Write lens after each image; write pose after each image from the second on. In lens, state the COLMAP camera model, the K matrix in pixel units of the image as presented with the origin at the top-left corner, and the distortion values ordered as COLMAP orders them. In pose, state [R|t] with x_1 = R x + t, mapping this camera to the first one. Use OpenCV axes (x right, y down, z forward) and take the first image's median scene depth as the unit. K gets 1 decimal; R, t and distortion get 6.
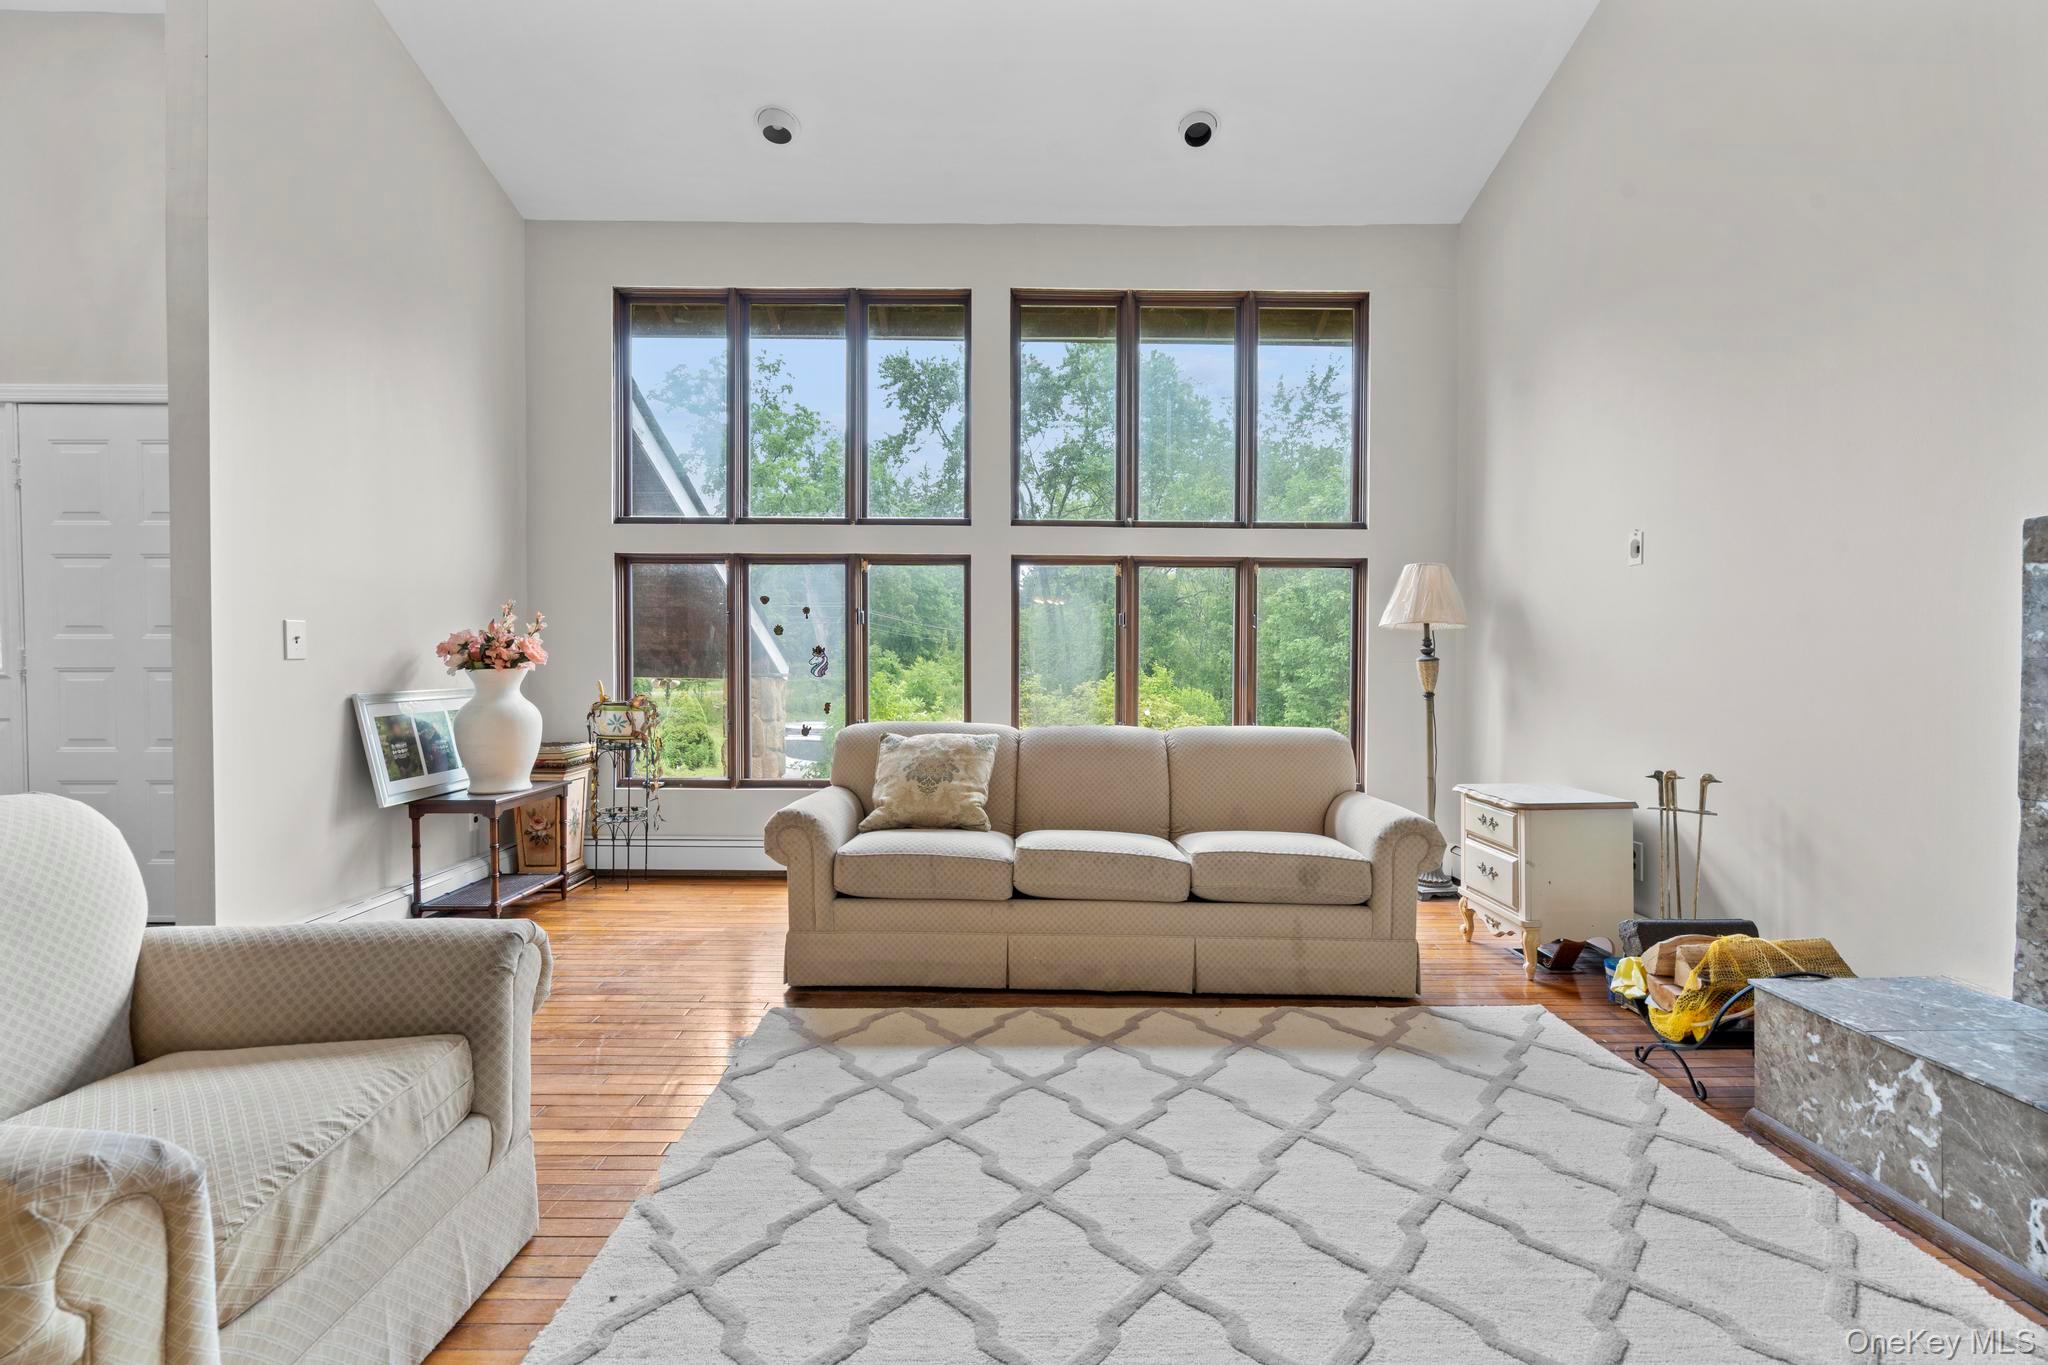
lens RADIAL K [[917.7, 0, 1018.9], [0, 917.7, 678.3], [0, 0, 1]] dist [-0.004272, 0.001499]
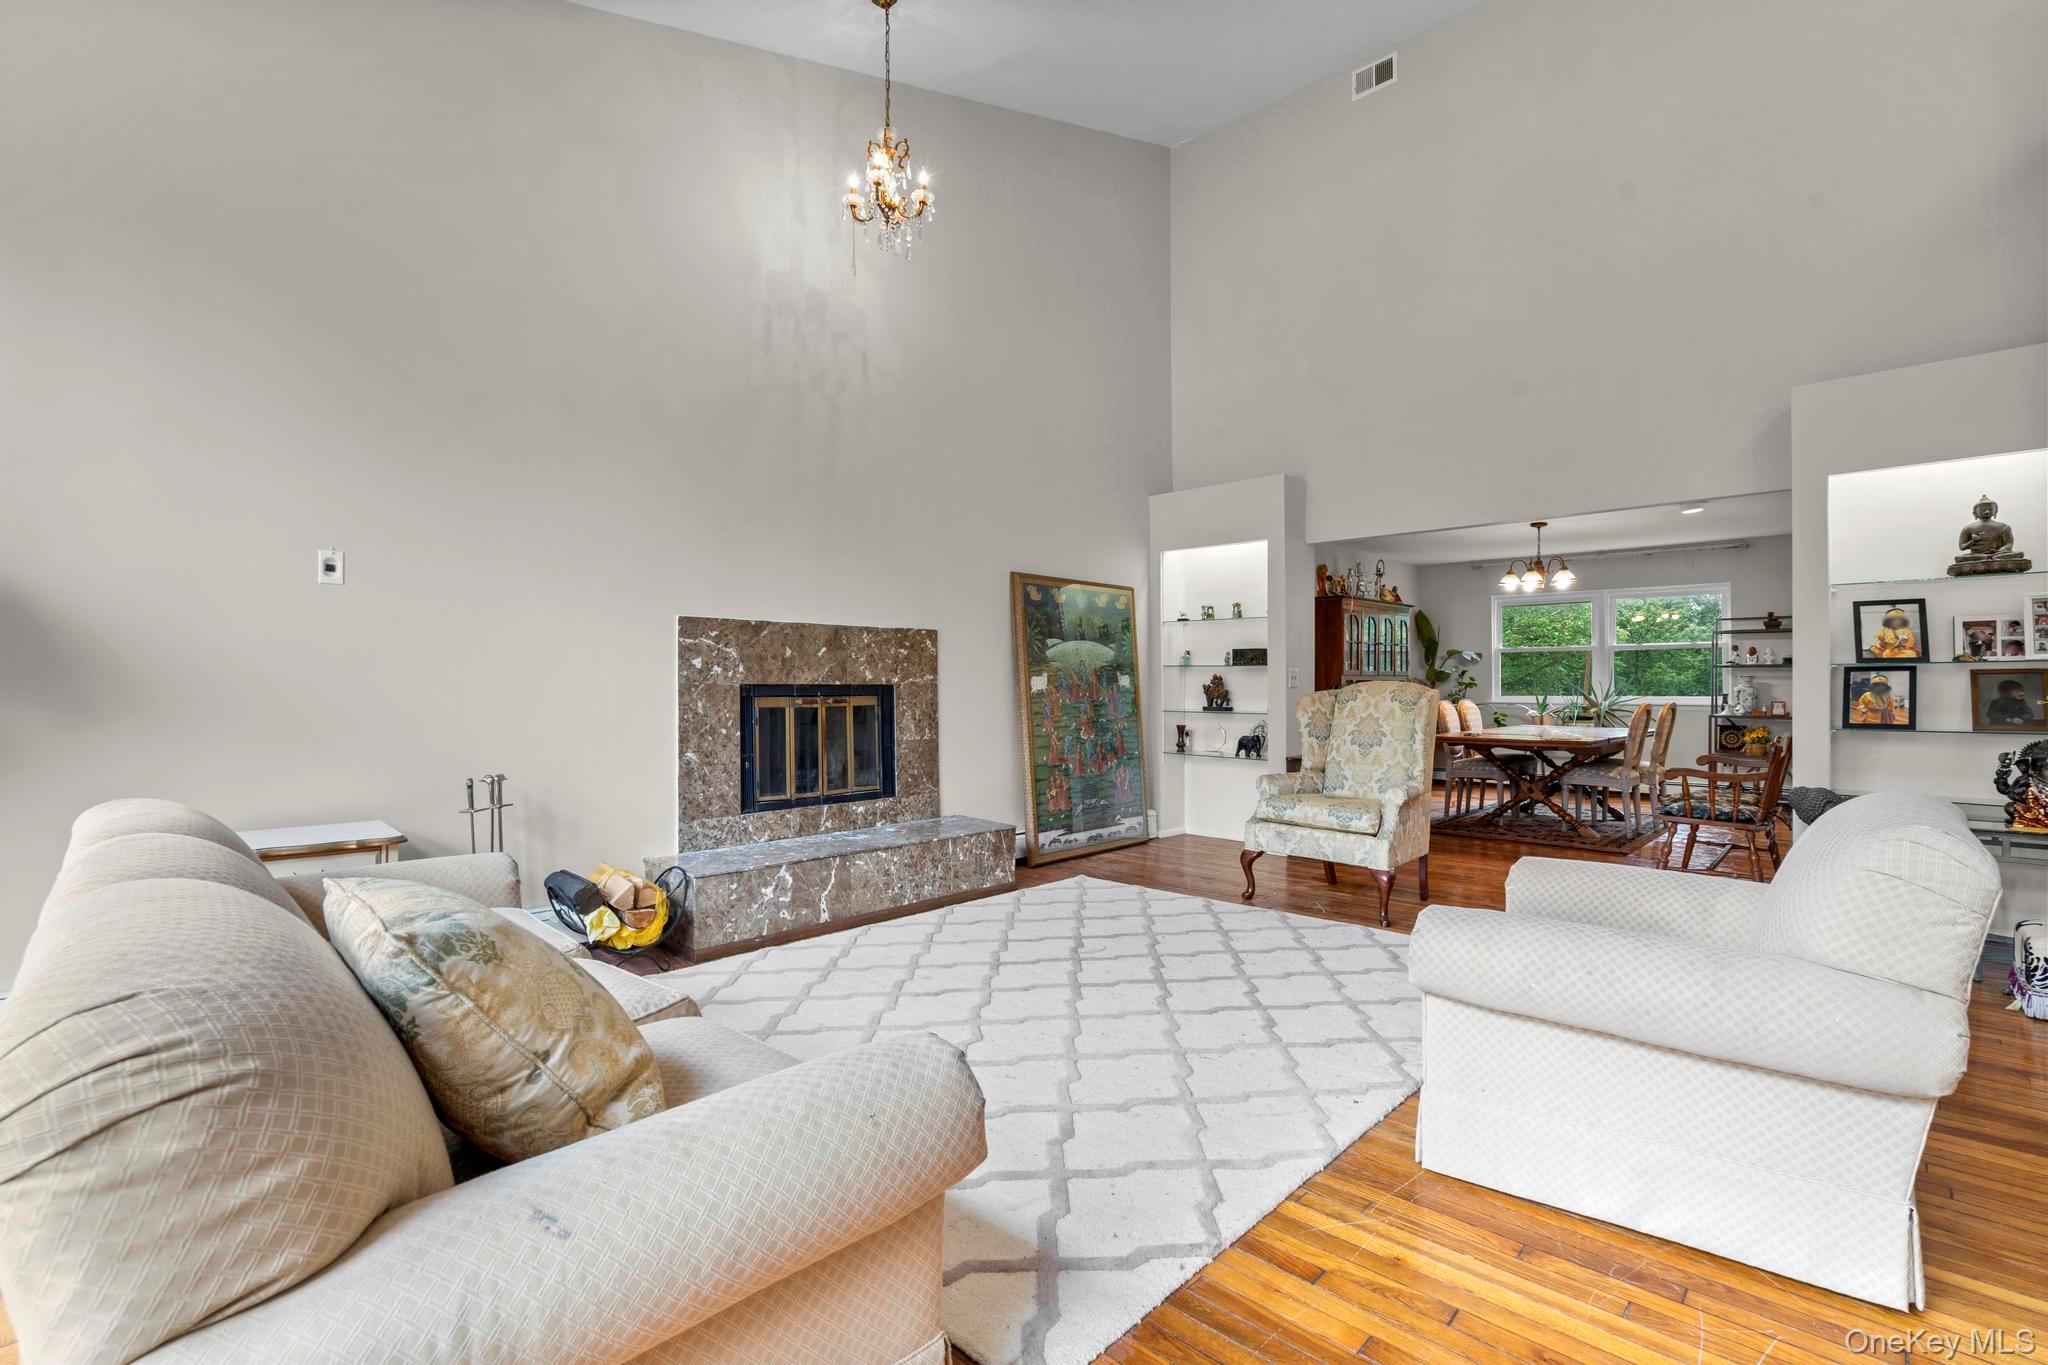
lens RADIAL K [[917.7, 0, 1010.4], [0, 917.7, 683.4], [0, 0, 1]] dist [-0.004272, 0.001499]
pose [[-0.712784, 0.000250, 0.701384, -0.515376], [0.006856, 0.999955, 0.006611, -0.019335], [-0.701350, 0.009521, -0.712753, 1.164812]]
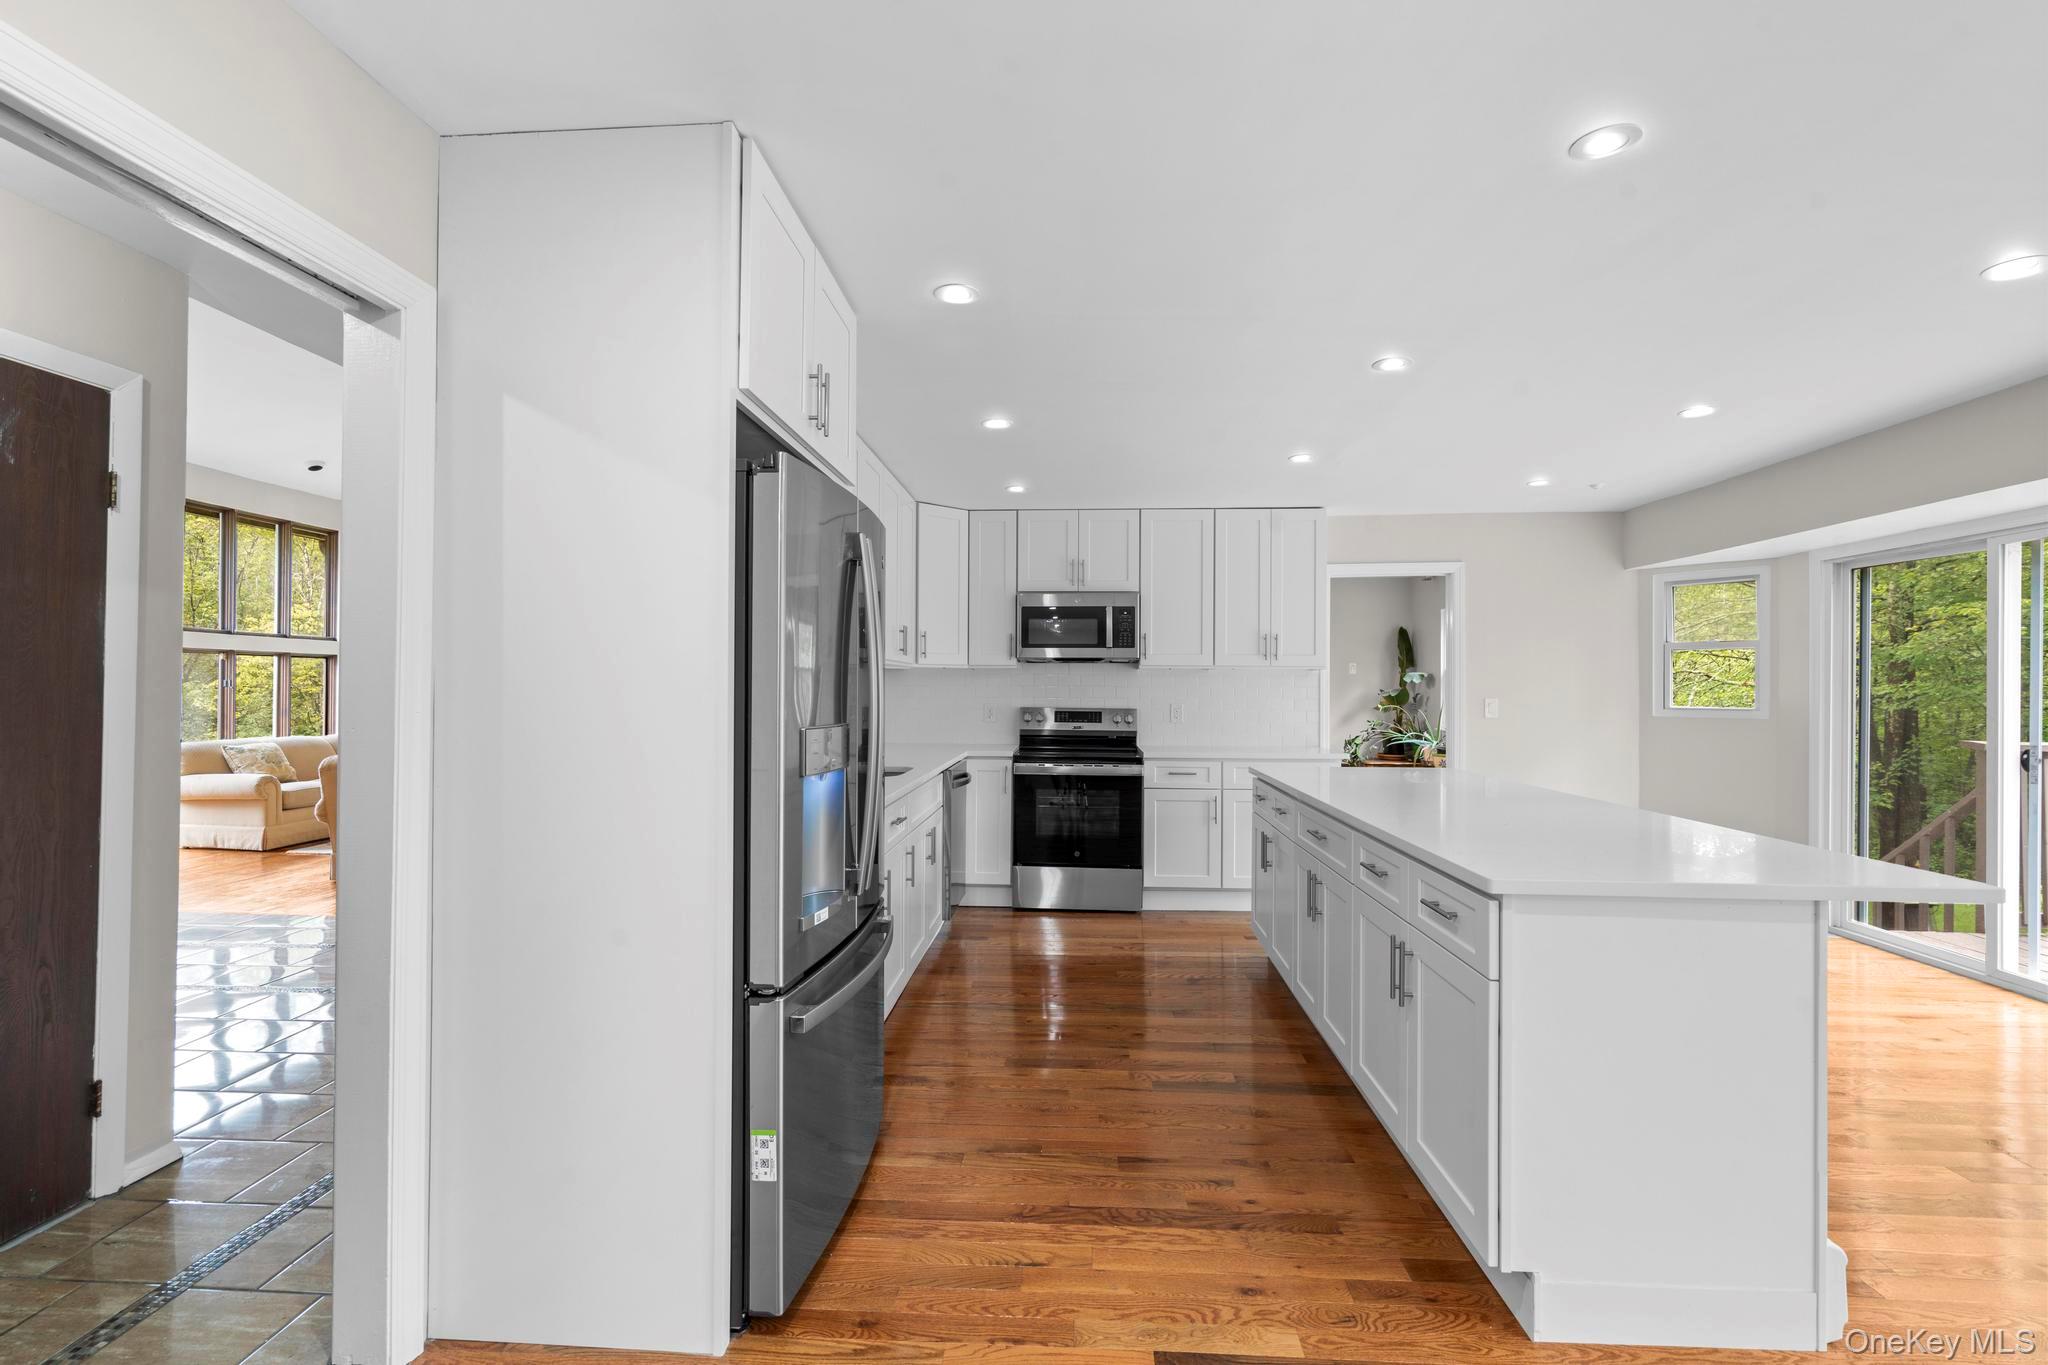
lens RADIAL K [[917.7, 0, 1016.9], [0, 917.7, 684.4], [0, 0, 1]] dist [-0.004272, 0.001499]
pose [[0.073953, -0.001506, 0.997261, -2.246914], [0.008269, 0.999965, 0.000897, -0.071062], [-0.997227, 0.008180, 0.073963, -1.011805]]
